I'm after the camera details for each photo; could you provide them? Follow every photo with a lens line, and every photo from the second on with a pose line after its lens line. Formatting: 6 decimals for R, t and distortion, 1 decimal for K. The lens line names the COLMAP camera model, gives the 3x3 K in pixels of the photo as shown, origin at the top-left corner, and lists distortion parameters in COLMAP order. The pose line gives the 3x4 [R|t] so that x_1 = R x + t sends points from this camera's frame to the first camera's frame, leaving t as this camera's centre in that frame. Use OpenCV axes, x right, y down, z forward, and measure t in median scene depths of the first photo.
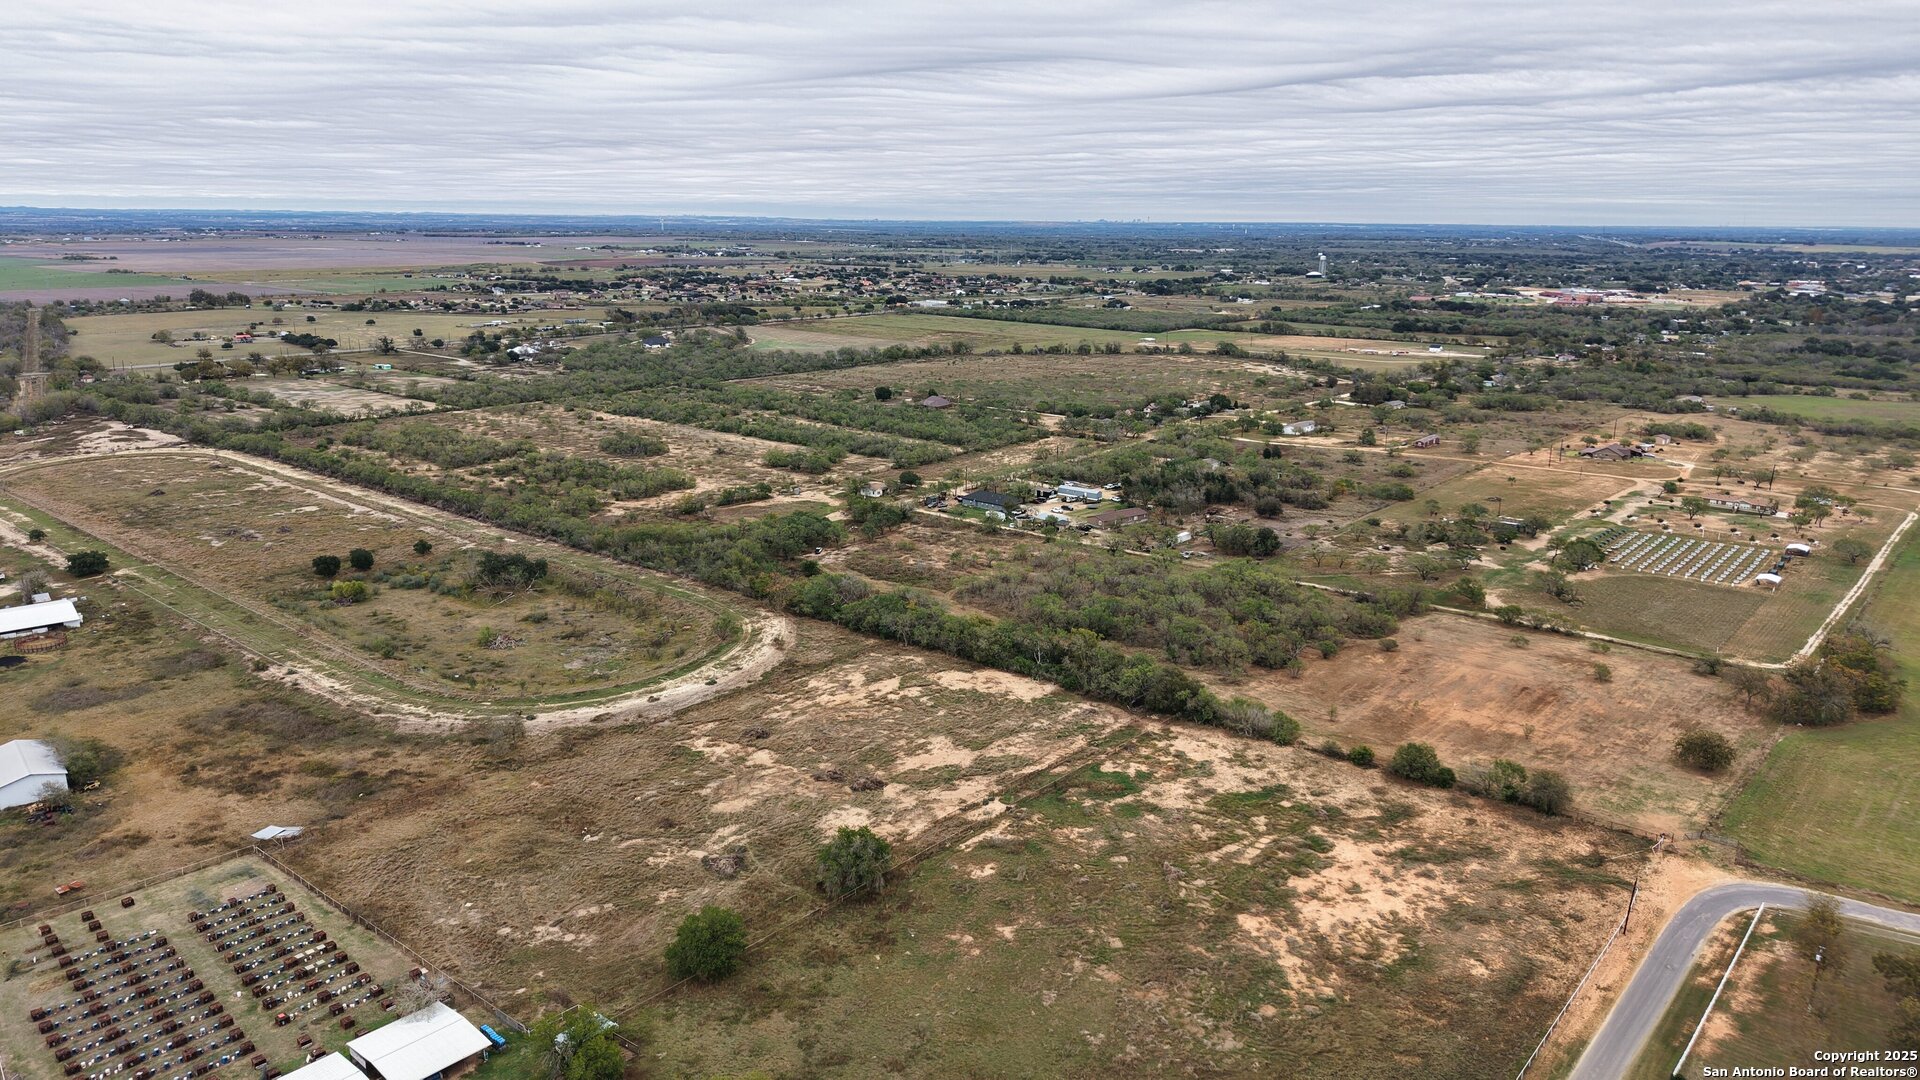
lens RADIAL K [[1267.0, 0, 985.1], [0, 1267.0, 531.9], [0, 0, 1]] dist [0.048193, -0.064235]
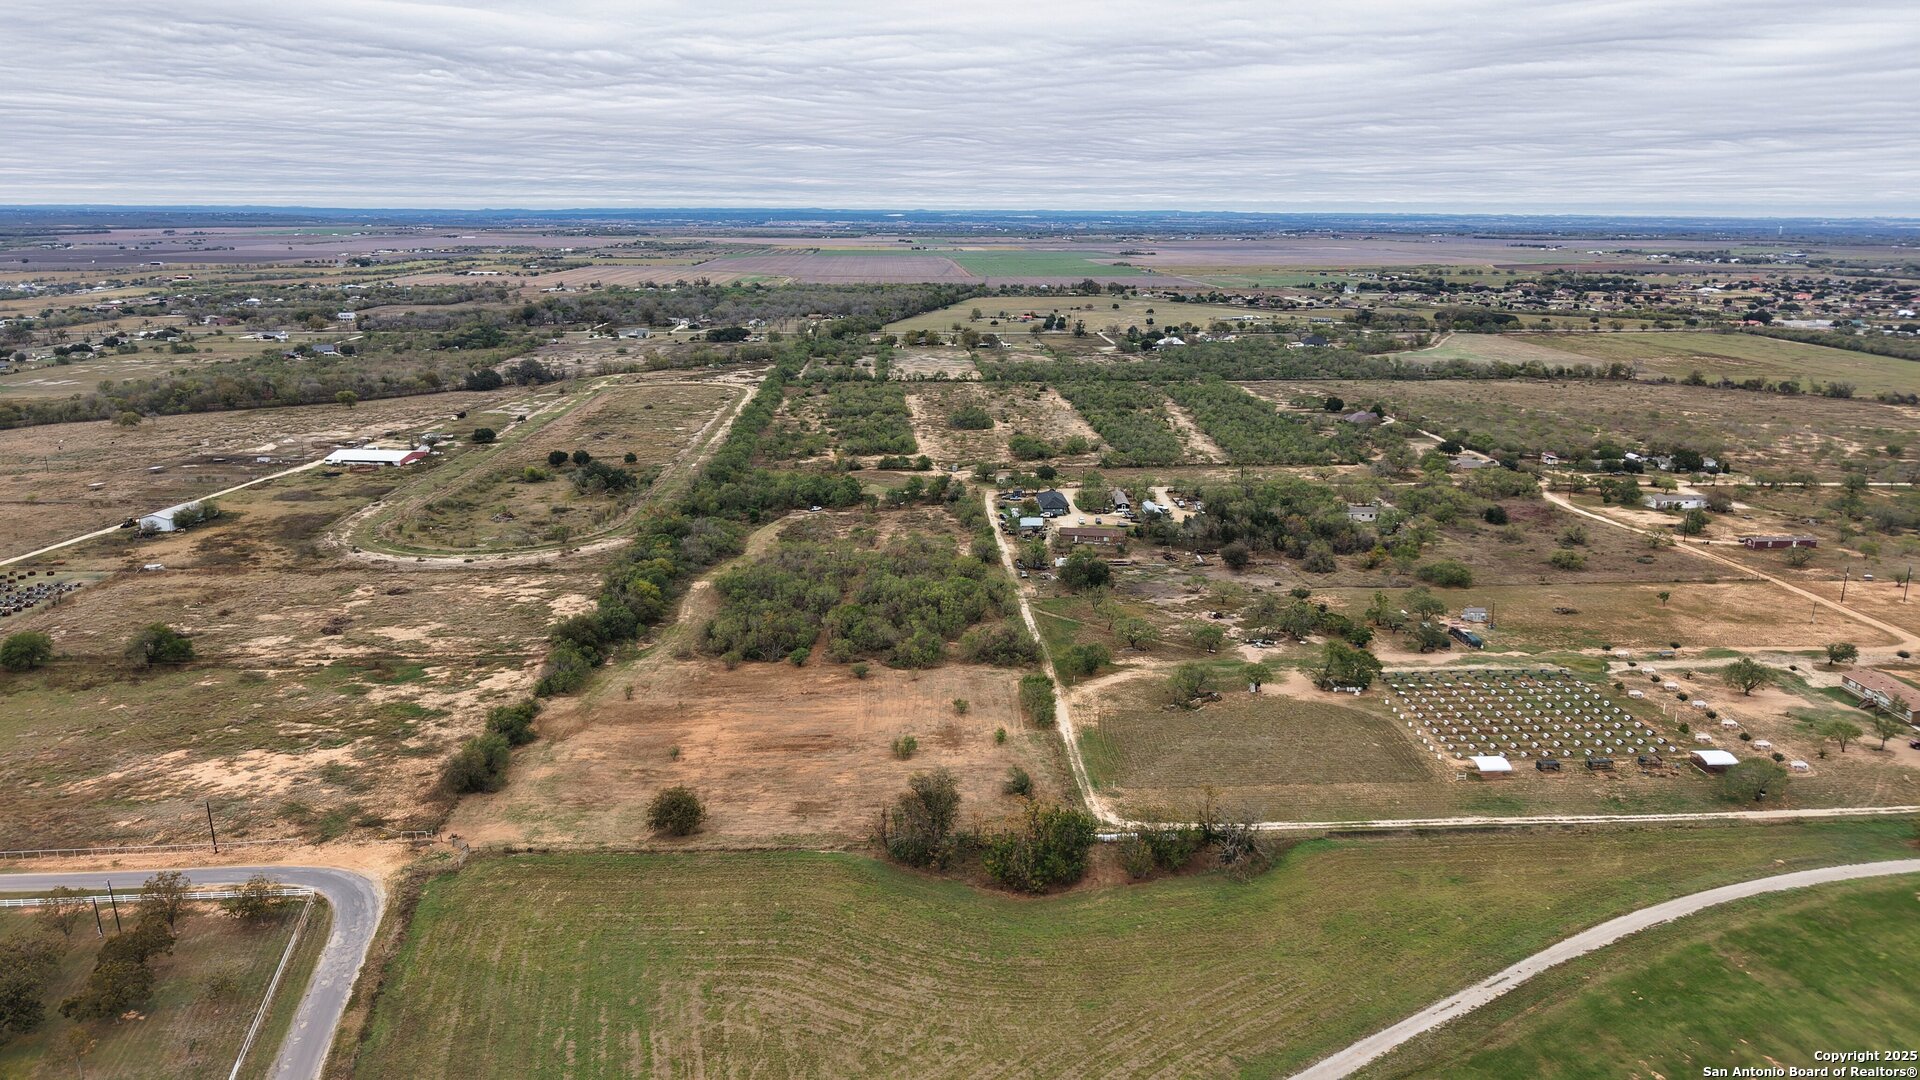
lens RADIAL K [[1267.0, 0, 985.1], [0, 1267.0, 531.9], [0, 0, 1]] dist [0.048193, -0.064235]
pose [[0.685697, 0.173780, -0.706838, 1.252625], [-0.174798, 0.981979, 0.071856, -0.118180], [0.706587, 0.074282, 0.703716, 0.487228]]
